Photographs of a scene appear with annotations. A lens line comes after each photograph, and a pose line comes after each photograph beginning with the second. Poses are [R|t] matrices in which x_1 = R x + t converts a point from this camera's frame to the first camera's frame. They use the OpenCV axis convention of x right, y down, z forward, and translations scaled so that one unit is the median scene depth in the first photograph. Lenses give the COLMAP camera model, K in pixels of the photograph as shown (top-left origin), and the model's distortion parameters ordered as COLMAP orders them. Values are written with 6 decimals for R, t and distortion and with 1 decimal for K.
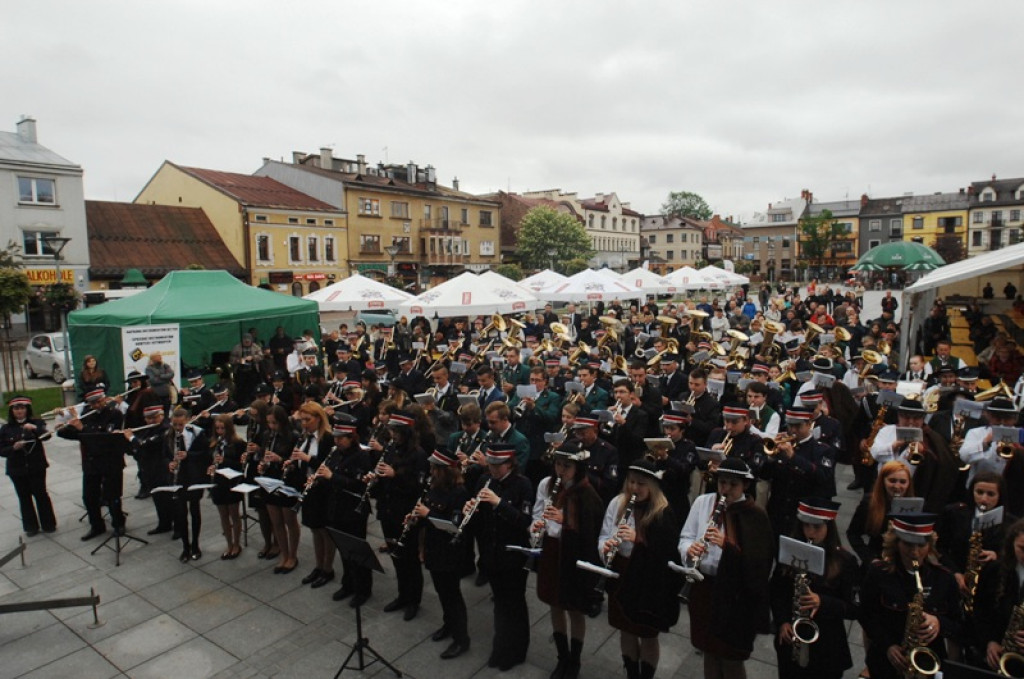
lens RADIAL K [[628.5, 0, 505.8], [0, 628.5, 341.4], [0, 0, 1]] dist [-0.065895, 0.036558]
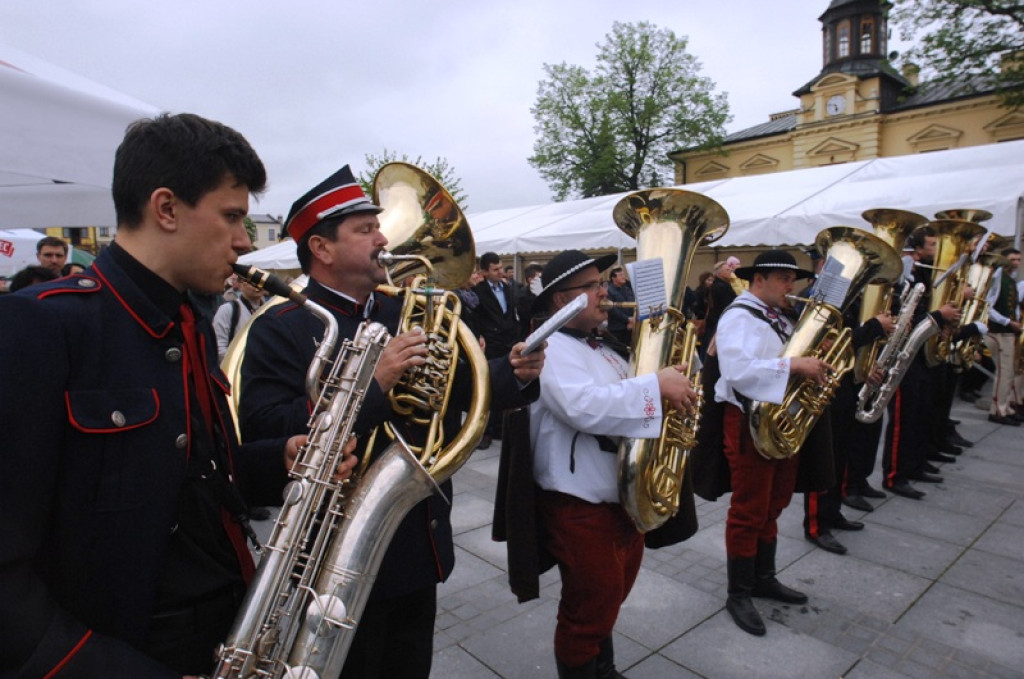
lens RADIAL K [[628.5, 0, 503.7], [0, 628.5, 336.3], [0, 0, 1]] dist [-0.065895, 0.036558]
pose [[0.244391, -0.065352, 0.967472, -0.042986], [0.113539, 0.992792, 0.038381, -0.002714], [-0.963007, 0.100466, 0.250049, 0.271217]]
